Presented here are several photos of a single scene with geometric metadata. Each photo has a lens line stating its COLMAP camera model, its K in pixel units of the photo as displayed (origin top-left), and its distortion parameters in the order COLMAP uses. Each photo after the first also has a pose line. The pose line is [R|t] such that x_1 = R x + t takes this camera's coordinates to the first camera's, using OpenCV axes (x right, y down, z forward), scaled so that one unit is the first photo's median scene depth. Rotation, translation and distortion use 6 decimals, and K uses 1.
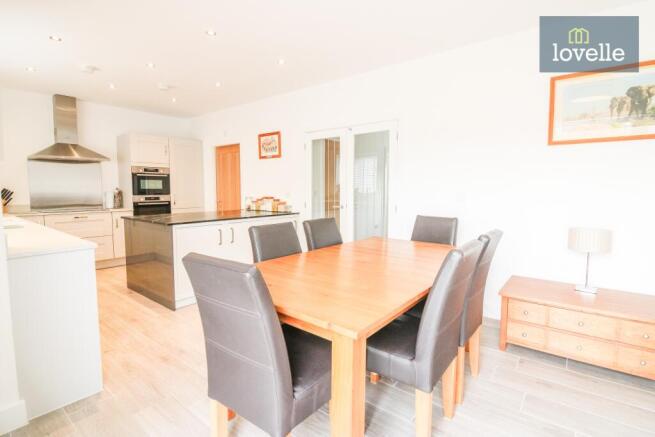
lens RADIAL K [[319.8, 0, 327.4], [0, 319.8, 217.5], [0, 0, 1]] dist [-0.003544, -0.000953]
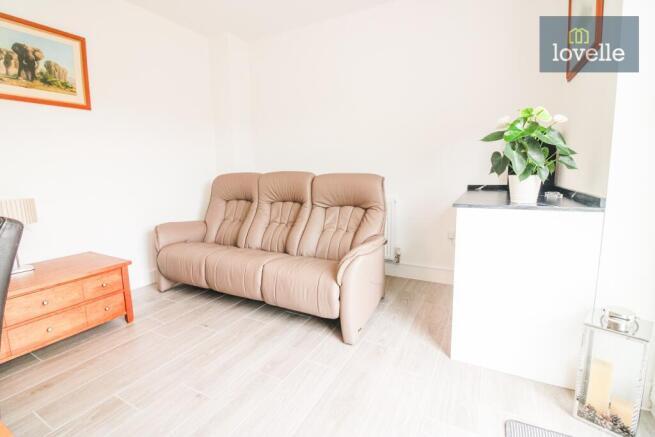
lens RADIAL K [[302.2, 0, 328.1], [0, 302.2, 213.1], [0, 0, 1]] dist [-0.017461, -0.001759]
pose [[-0.175576, -0.133354, 0.975392, -0.050254], [0.102944, 0.982864, 0.152906, 0.020120], [-0.979069, 0.127258, -0.158840, 0.151699]]
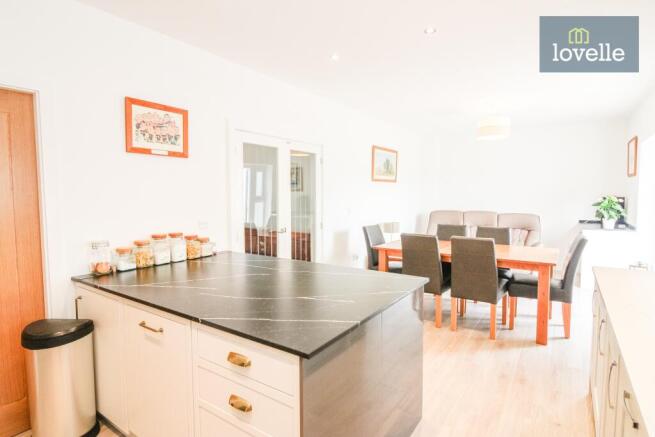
lens RADIAL K [[356.7, 0, 326.7], [0, 356.7, 215.4], [0, 0, 1]] dist [-0.001788, -0.000041]
pose [[-0.080762, -0.062071, 0.994799, -0.762147], [0.092091, 0.993325, 0.069456, -0.109663], [-0.992470, 0.097221, -0.074506, 0.807084]]
